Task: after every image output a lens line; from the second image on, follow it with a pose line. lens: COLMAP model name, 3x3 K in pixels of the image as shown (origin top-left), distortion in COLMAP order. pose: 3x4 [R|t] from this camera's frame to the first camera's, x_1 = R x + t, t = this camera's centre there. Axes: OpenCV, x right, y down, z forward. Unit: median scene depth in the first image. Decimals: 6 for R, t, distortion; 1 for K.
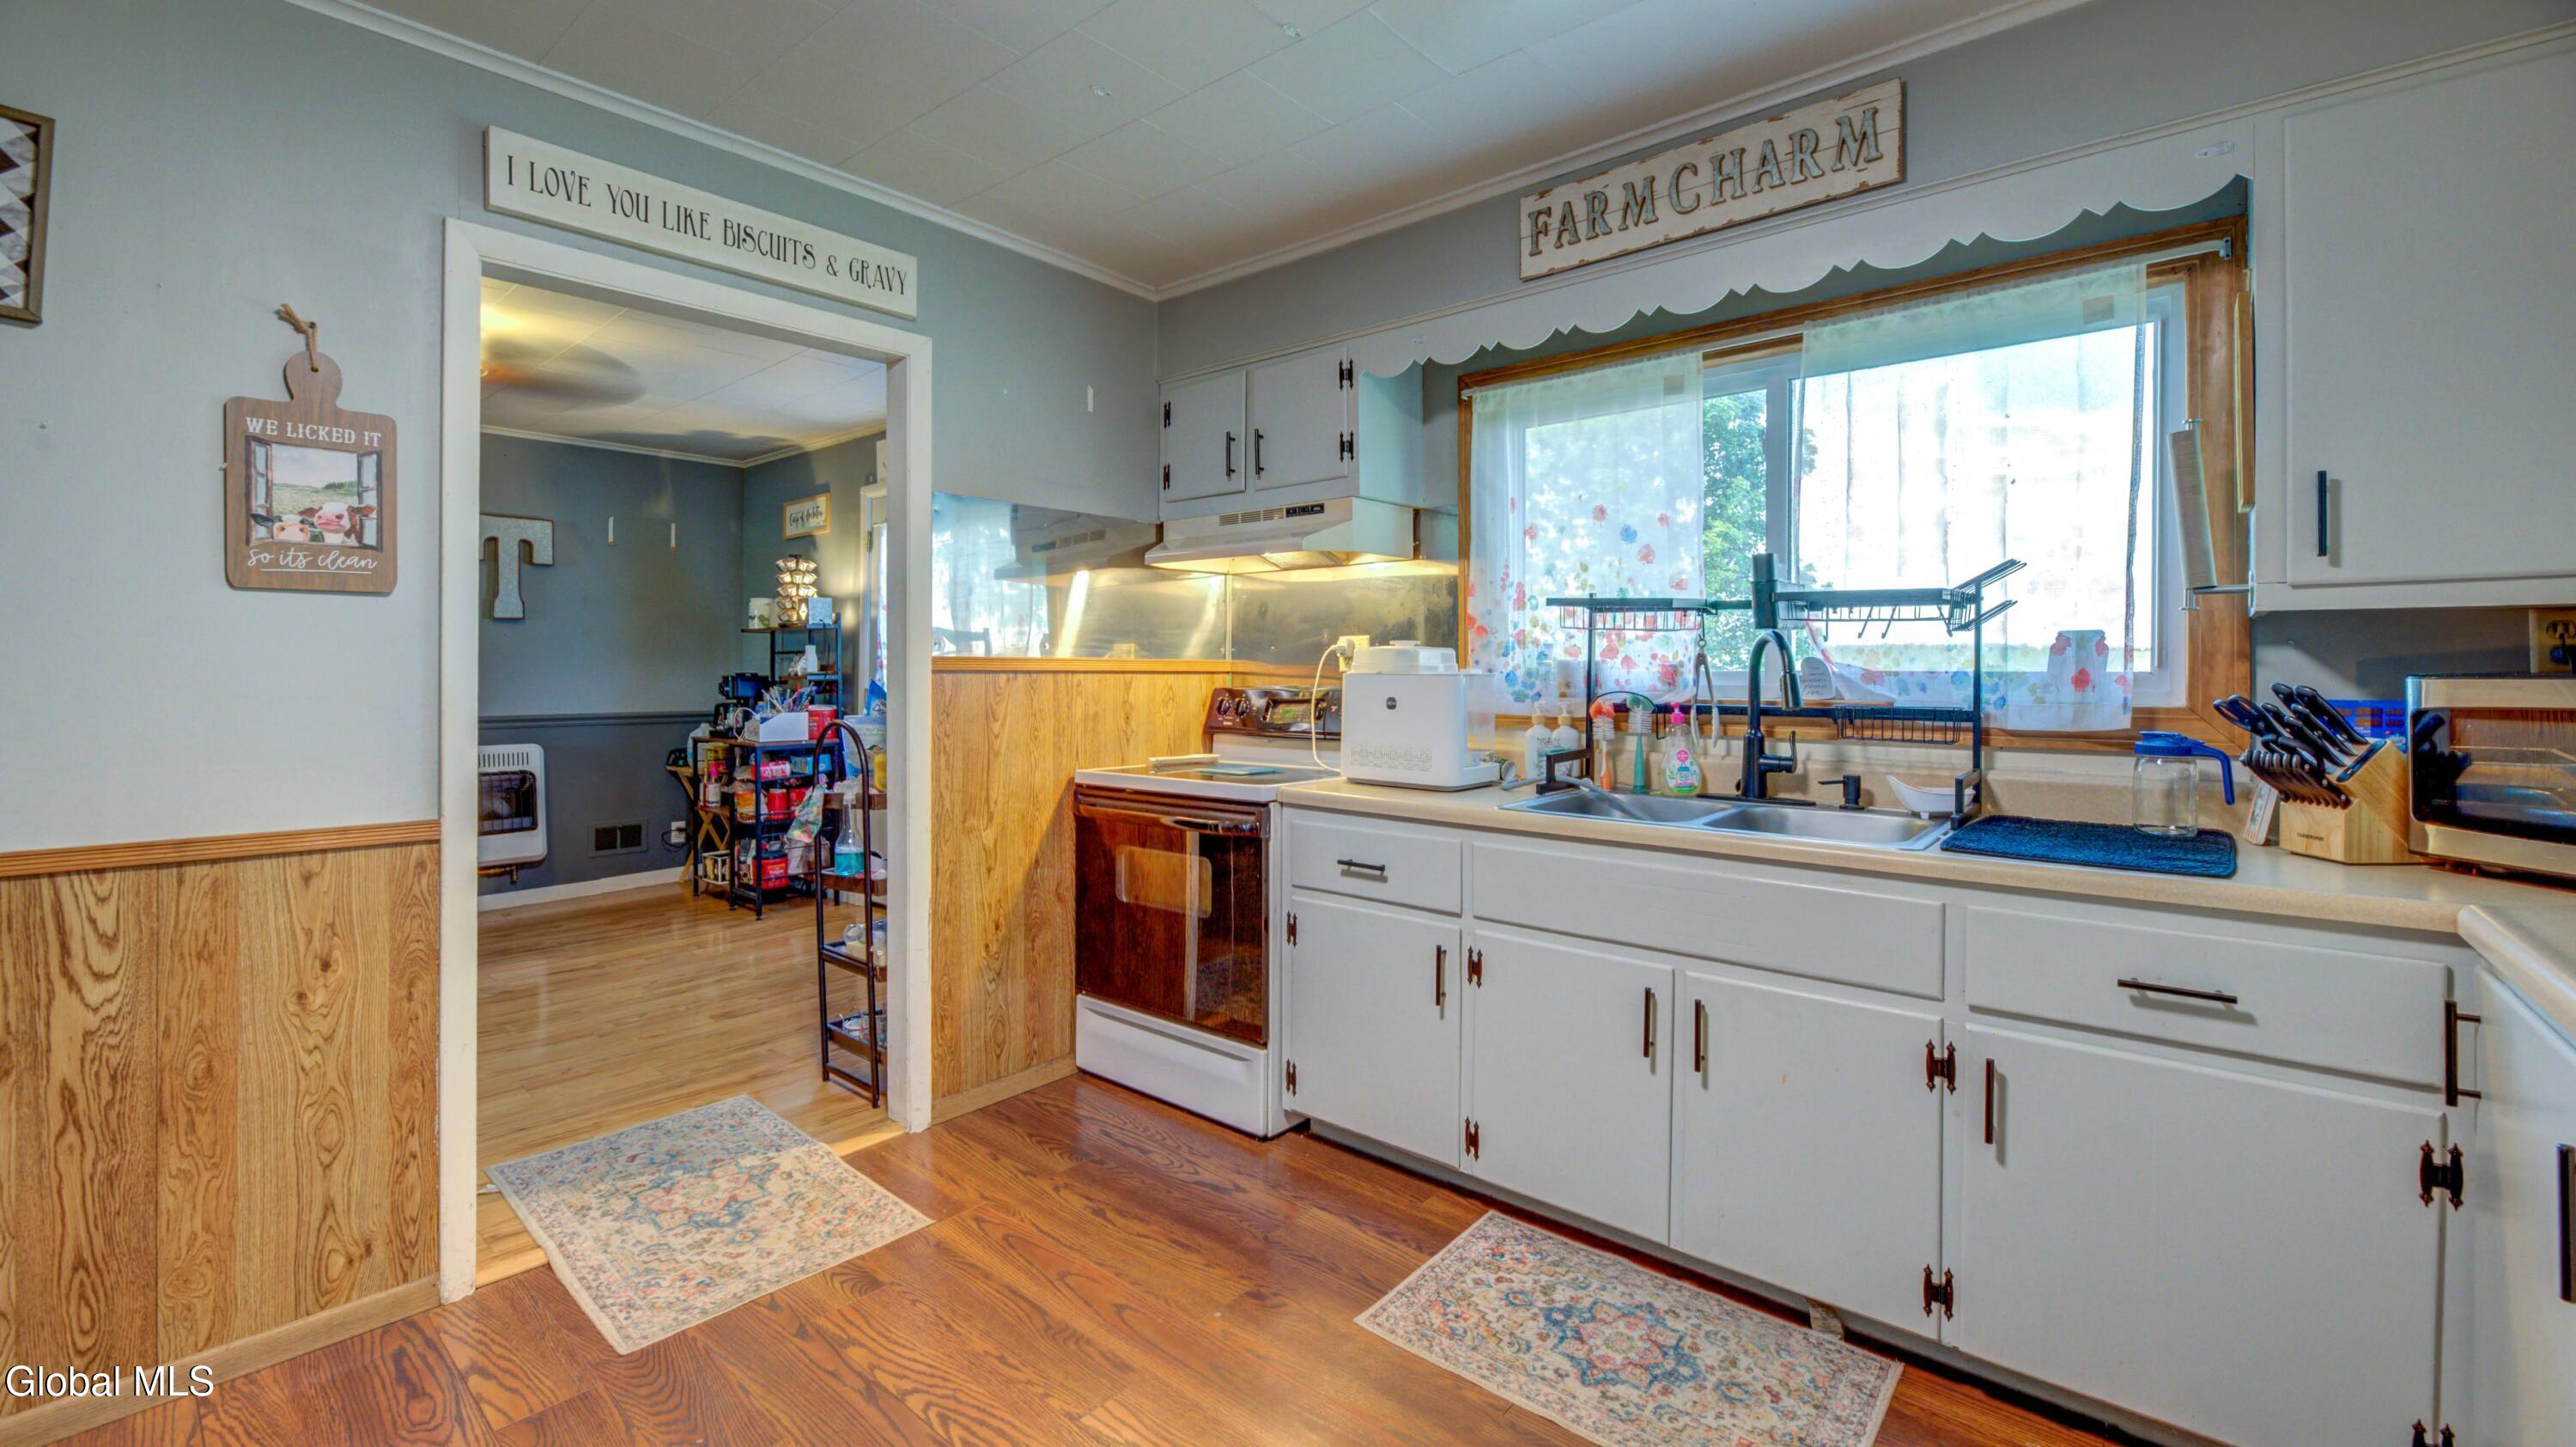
lens RADIAL K [[1075.8, 0, 1268.9], [0, 1075.8, 670.7], [0, 0, 1]] dist [-0.001133, -0.000451]
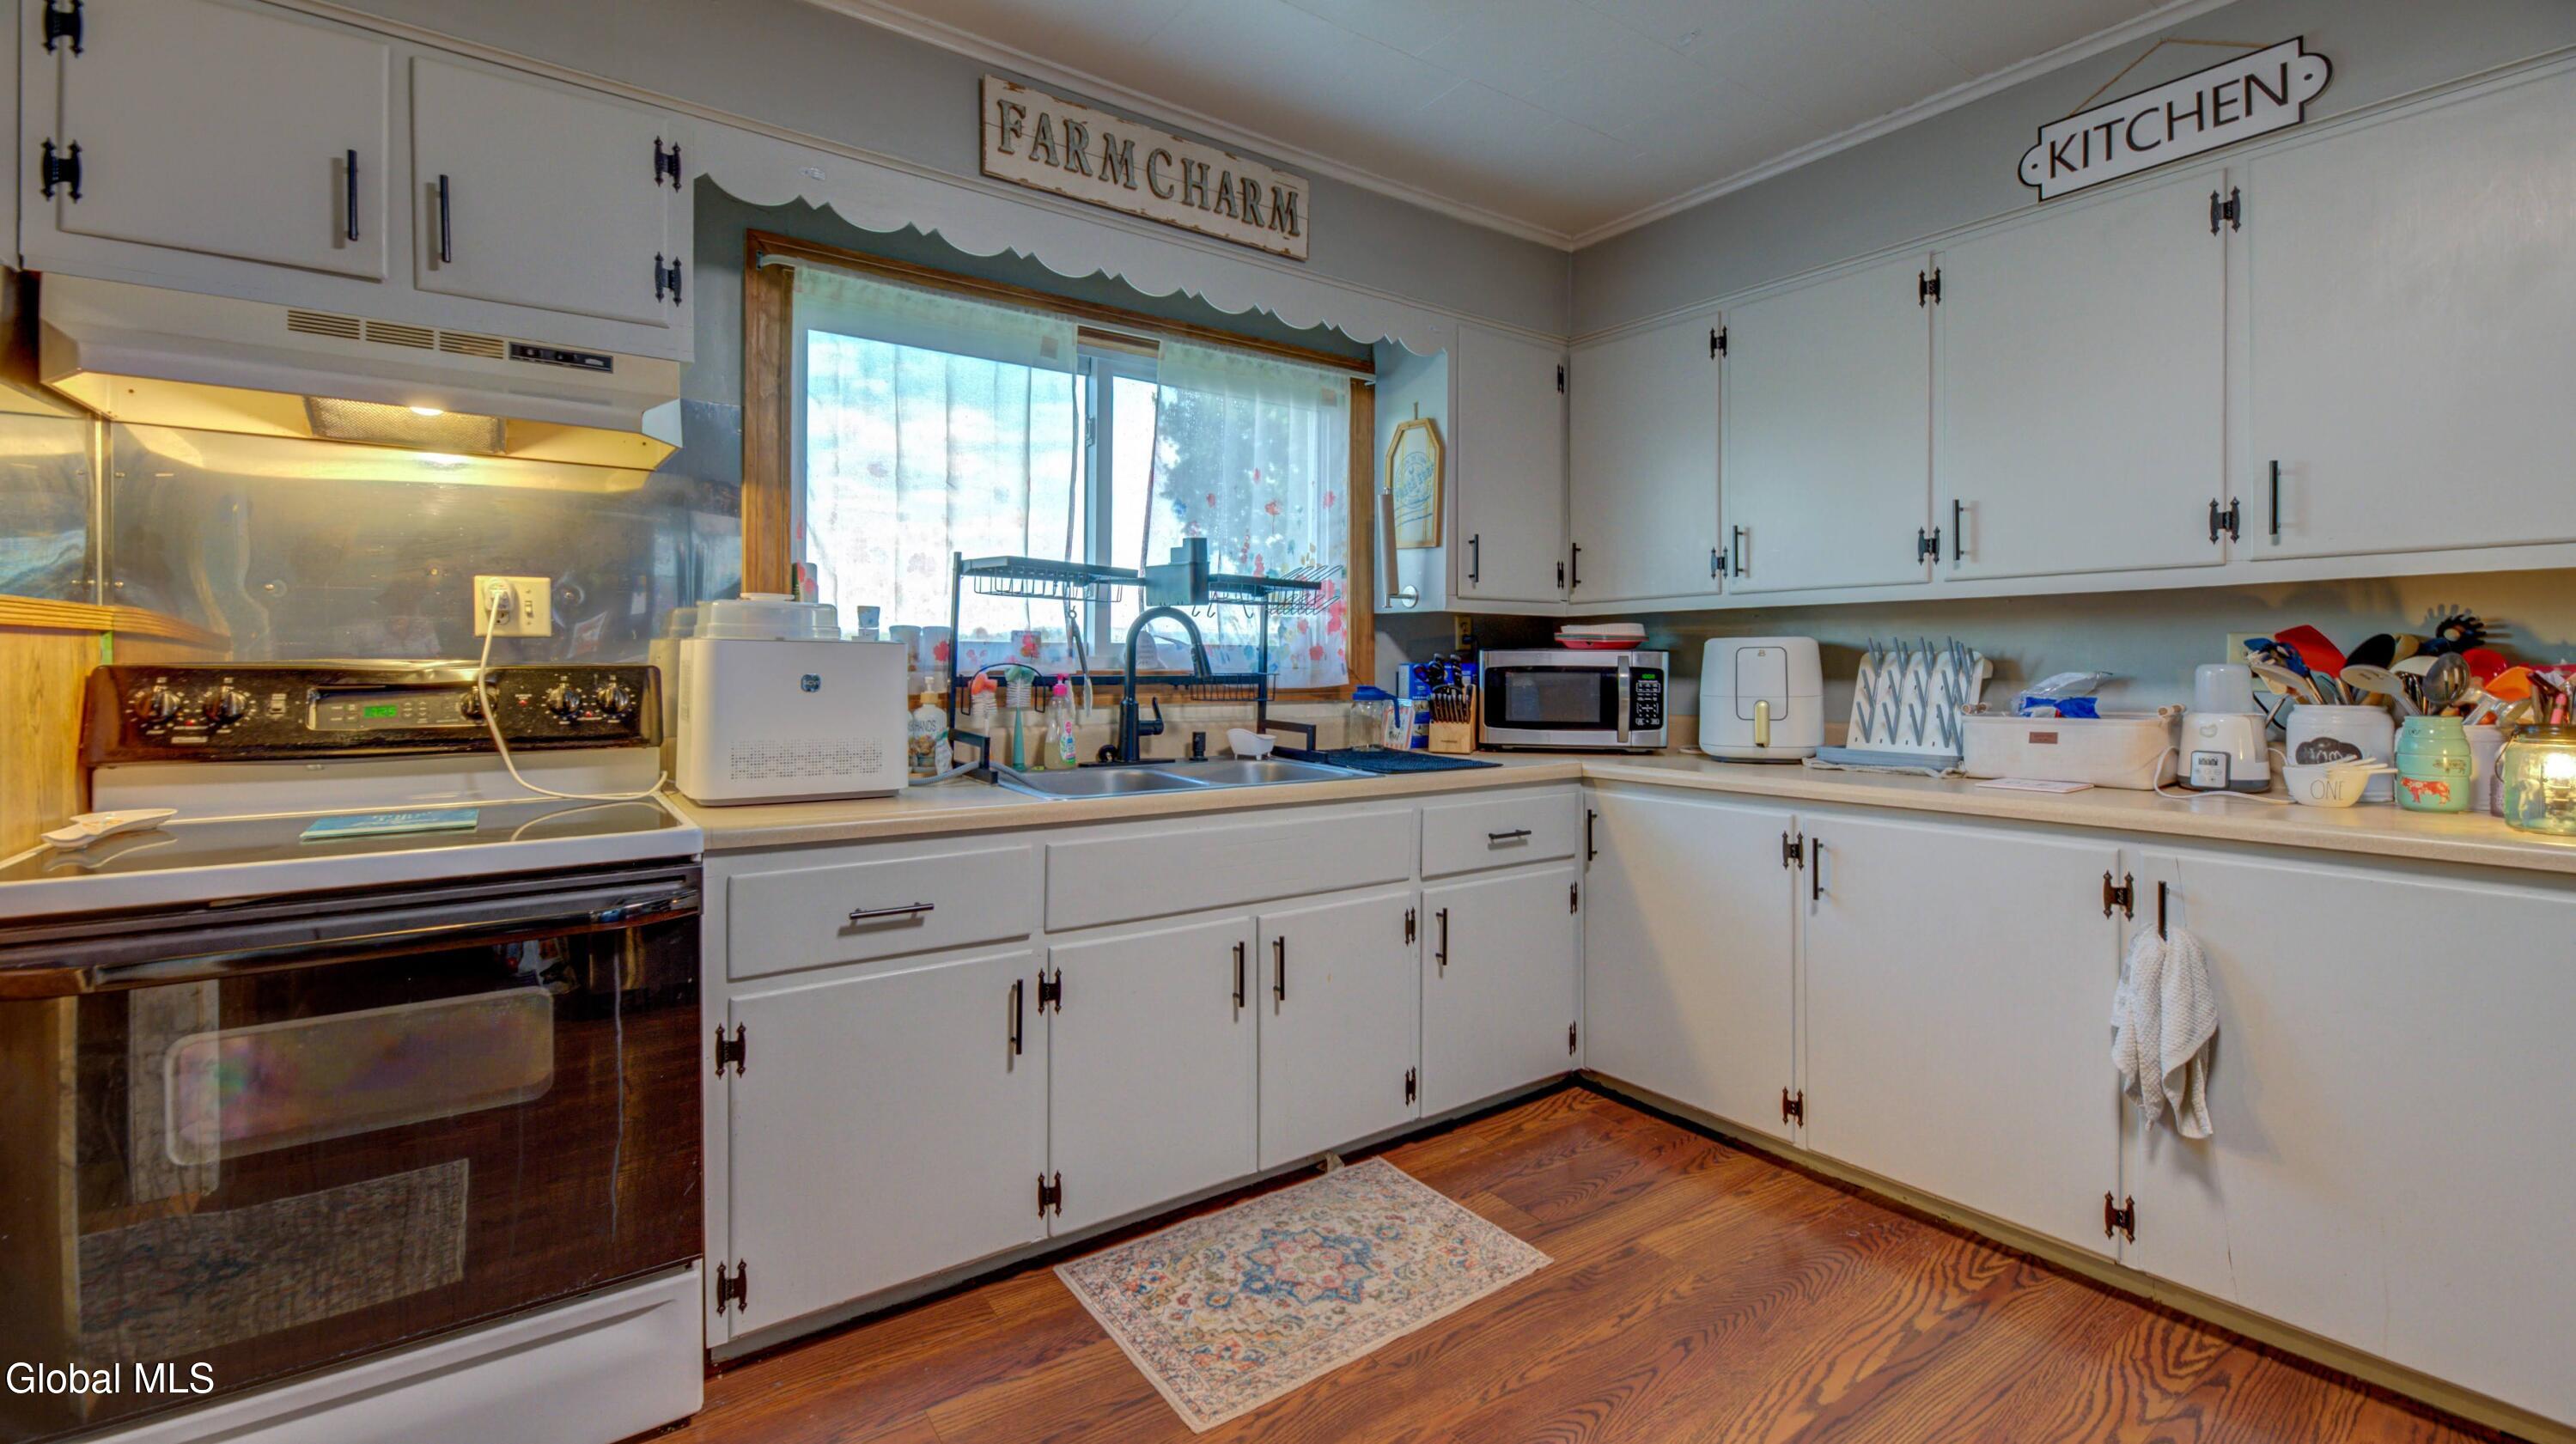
lens RADIAL K [[1075.8, 0, 1268.9], [0, 1075.8, 669.2], [0, 0, 1]] dist [-0.001133, -0.000451]
pose [[0.231898, -0.012905, 0.972654, -0.612977], [-0.009216, 0.999838, 0.015463, 0.009563], [-0.972696, -0.012549, 0.231742, 0.673283]]
